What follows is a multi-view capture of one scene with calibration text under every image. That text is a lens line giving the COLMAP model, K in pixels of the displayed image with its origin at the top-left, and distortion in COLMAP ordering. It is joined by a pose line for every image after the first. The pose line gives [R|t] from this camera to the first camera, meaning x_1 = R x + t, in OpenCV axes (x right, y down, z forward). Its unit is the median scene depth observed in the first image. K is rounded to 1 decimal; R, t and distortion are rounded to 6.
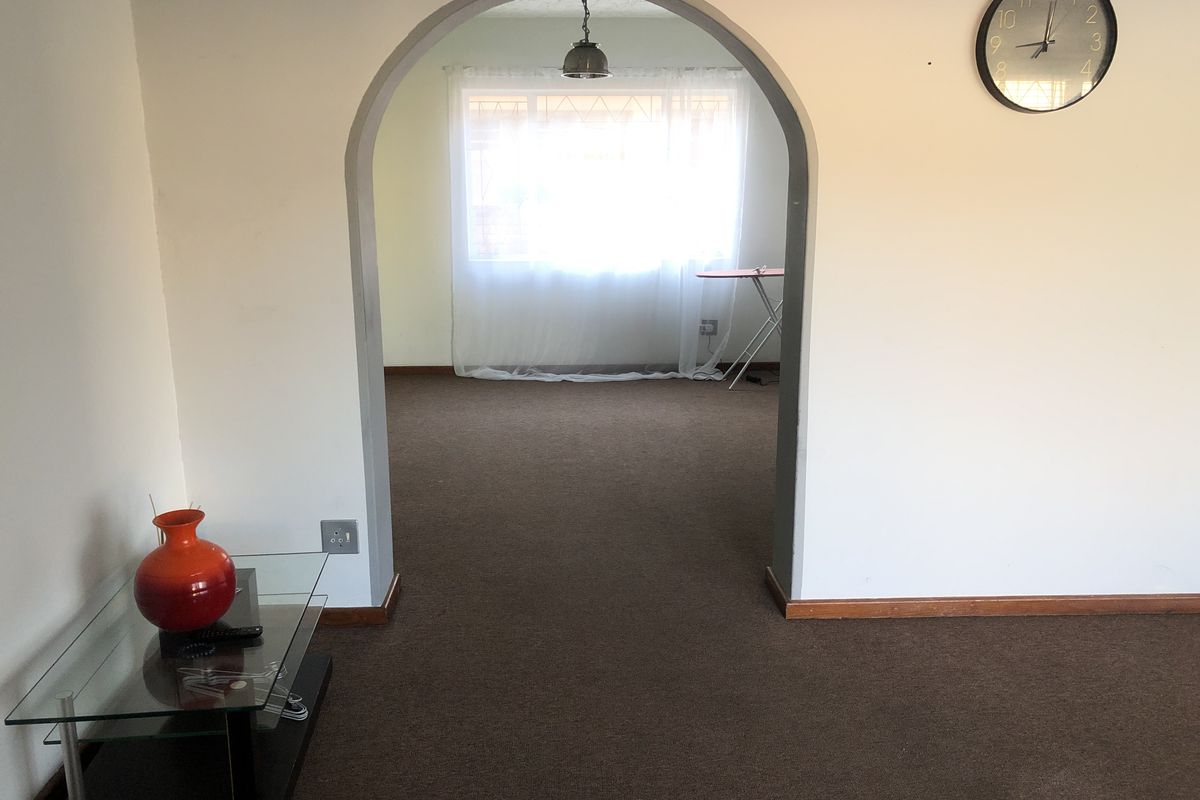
lens RADIAL K [[972.4, 0, 600.0], [0, 972.4, 400.0], [0, 0, 1]] dist [0.035836, 0.000228]
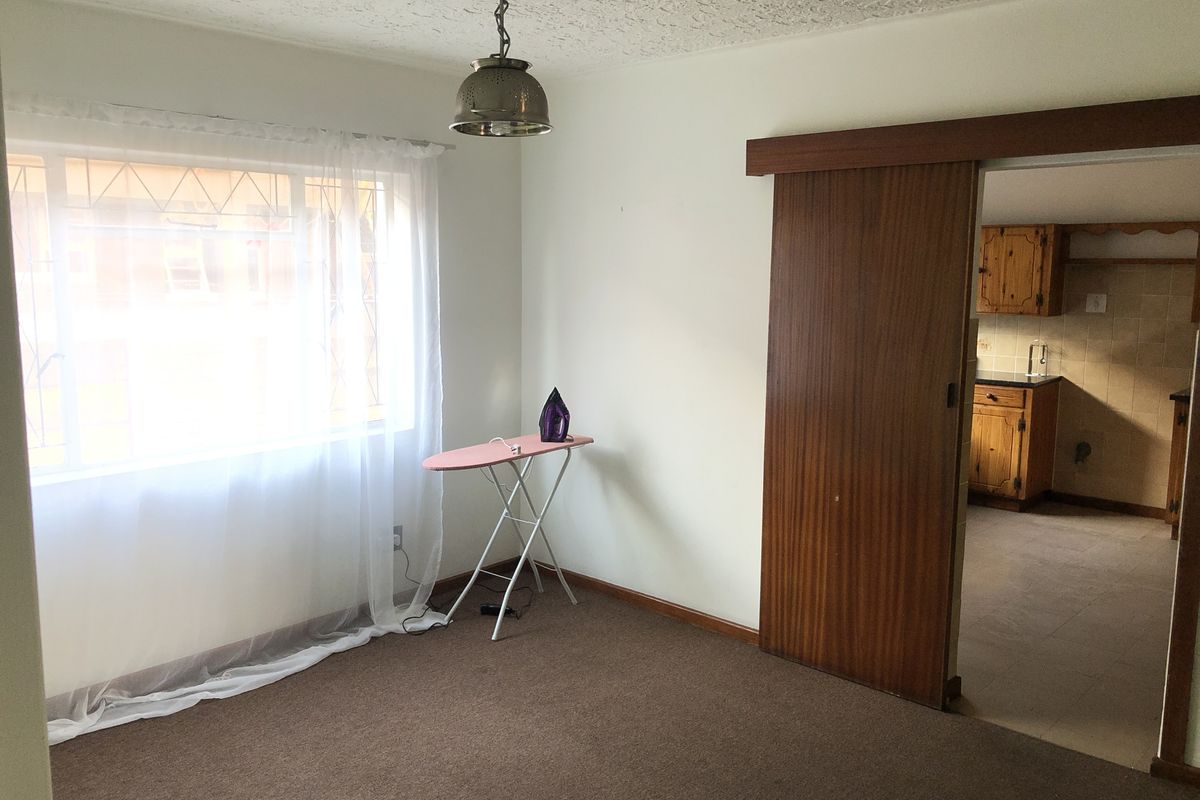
lens RADIAL K [[972.4, 0, 600.0], [0, 972.4, 400.0], [0, 0, 1]] dist [0.035836, 0.000228]
pose [[0.714167, -0.093341, 0.693724, -0.239524], [0.157574, 0.987069, -0.029407, -0.133863], [-0.682009, 0.130314, 0.719640, 0.477435]]
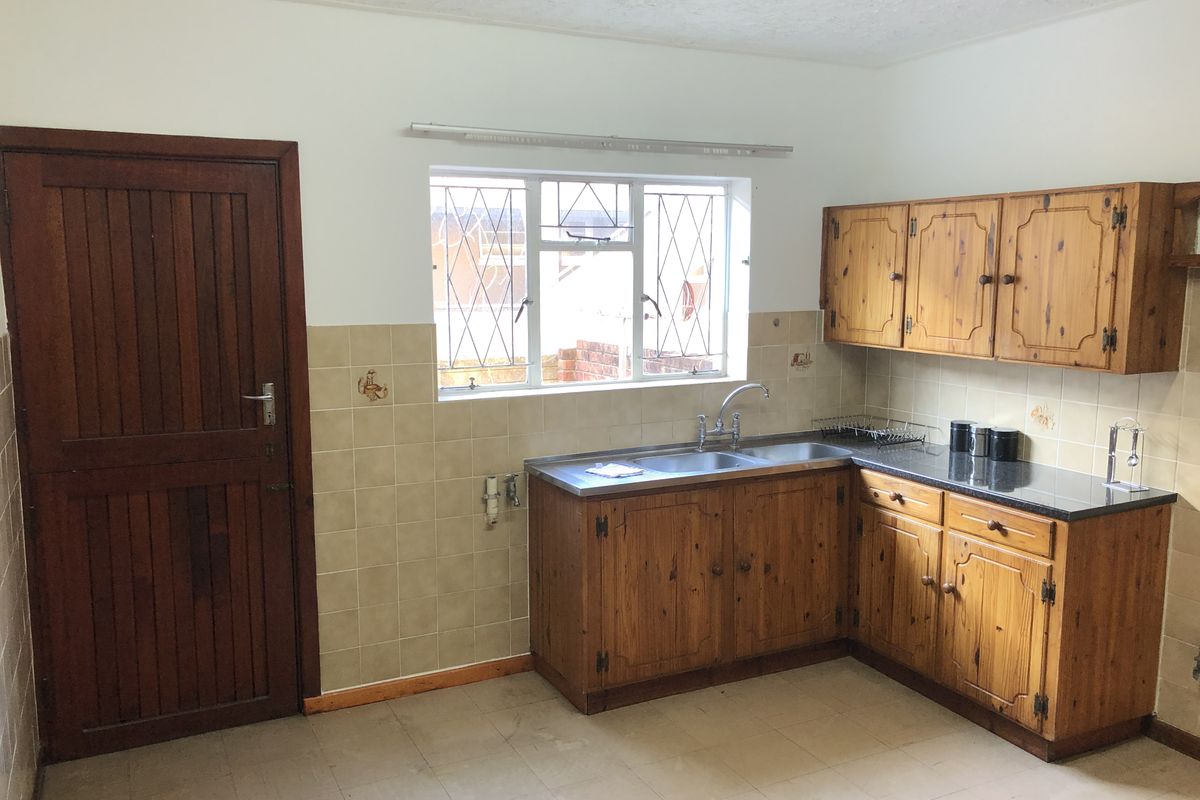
lens RADIAL K [[943.4, 0, 600.0], [0, 943.4, 400.0], [0, 0, 1]] dist [0.038440, 0.001174]
pose [[0.913690, -0.055542, 0.402598, -0.220286], [0.092477, 0.993044, -0.072876, -0.134454], [-0.395750, 0.103817, 0.912471, 0.479634]]
